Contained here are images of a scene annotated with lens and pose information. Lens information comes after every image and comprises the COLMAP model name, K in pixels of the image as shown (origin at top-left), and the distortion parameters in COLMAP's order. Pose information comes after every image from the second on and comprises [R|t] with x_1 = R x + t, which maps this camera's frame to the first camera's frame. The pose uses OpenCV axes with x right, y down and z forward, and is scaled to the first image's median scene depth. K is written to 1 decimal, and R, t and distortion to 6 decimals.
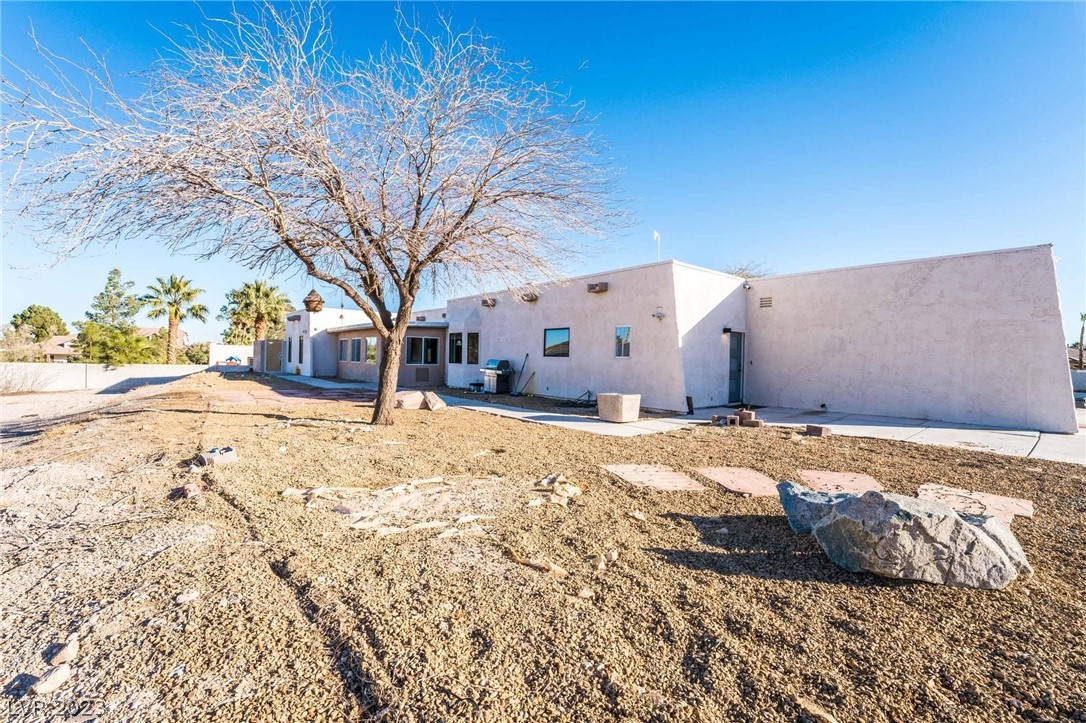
lens RADIAL K [[467.2, 0, 543.0], [0, 467.2, 361.5], [0, 0, 1]] dist [-0.016075, 0.000295]
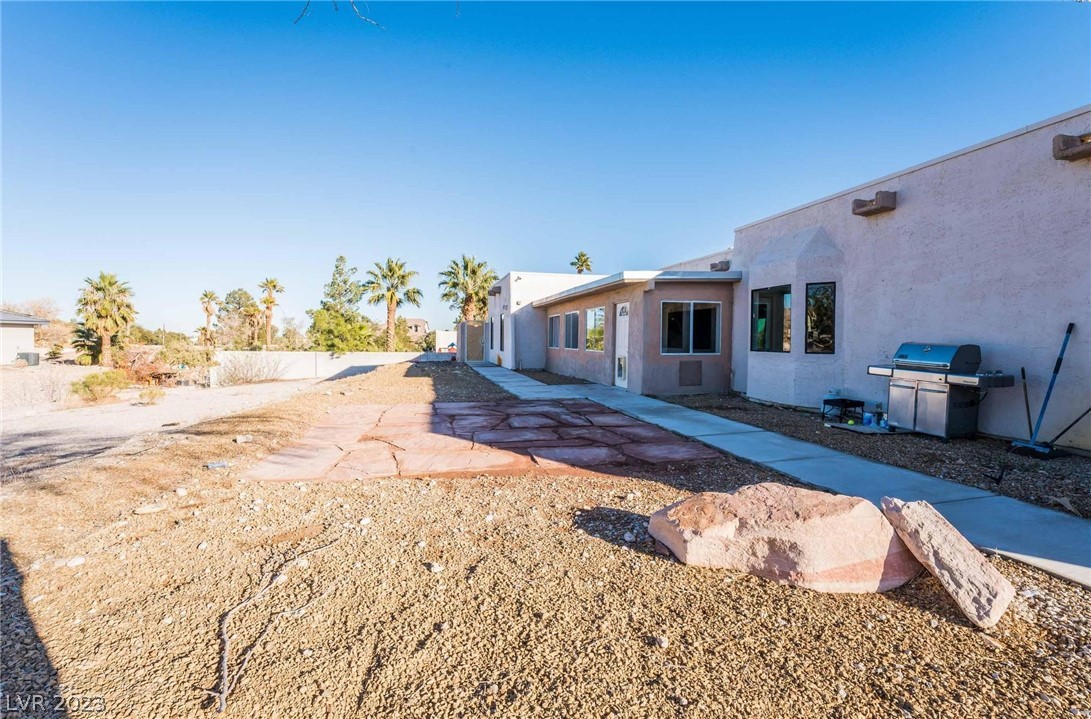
lens RADIAL K [[464.9, 0, 545.5], [0, 464.9, 359.5], [0, 0, 1]] dist [0.001030, 0.000350]
pose [[0.908628, 0.001217, -0.417604, -0.160649], [0.012778, 0.999447, 0.030714, -0.004868], [0.417410, -0.033244, 0.908110, 0.387291]]
